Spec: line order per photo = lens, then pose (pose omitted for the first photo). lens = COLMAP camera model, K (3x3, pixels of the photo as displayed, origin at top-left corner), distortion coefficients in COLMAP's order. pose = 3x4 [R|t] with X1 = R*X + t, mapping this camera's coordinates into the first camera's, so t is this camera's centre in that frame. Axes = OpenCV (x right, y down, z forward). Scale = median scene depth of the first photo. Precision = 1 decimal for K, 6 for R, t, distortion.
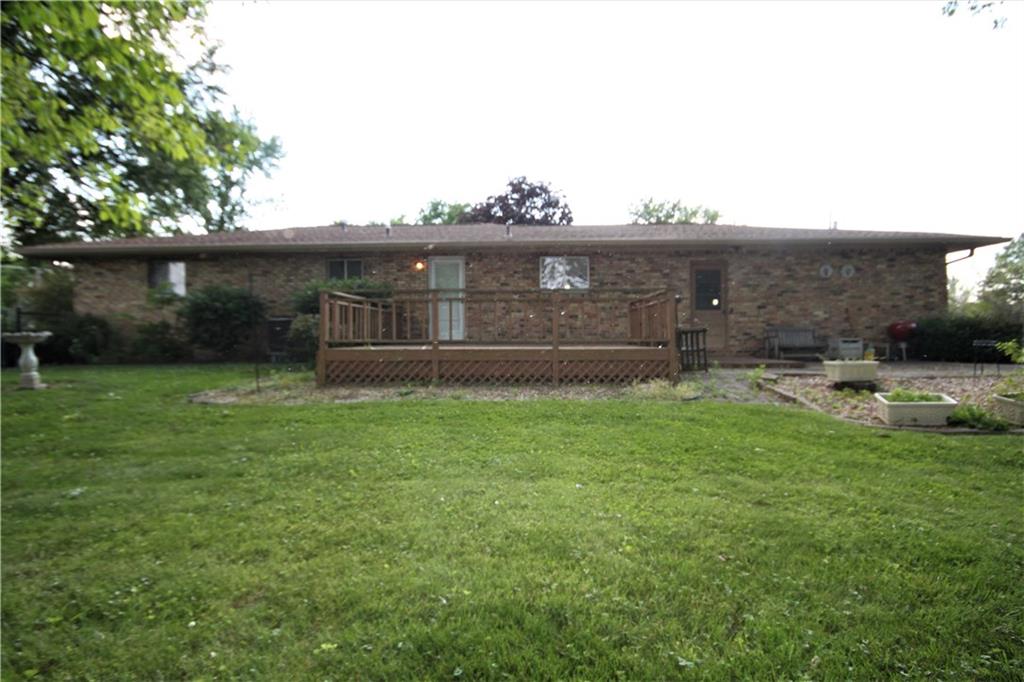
lens RADIAL K [[526.3, 0, 539.5], [0, 526.3, 318.6], [0, 0, 1]] dist [0.001498, -0.001398]
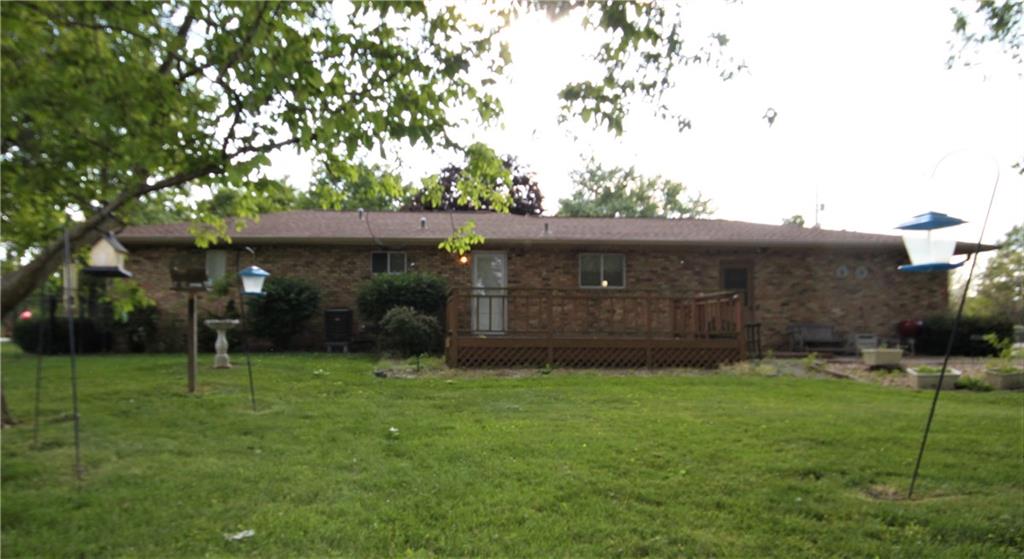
lens RADIAL K [[671.0, 0, 510.3], [0, 671.0, 280.5], [0, 0, 1]] dist [0.006705, 0.004744]
pose [[0.996062, 0.016323, 0.087148, -0.252761], [-0.012440, 0.998913, -0.044921, -0.002017], [-0.087787, 0.043660, 0.995182, -0.311698]]
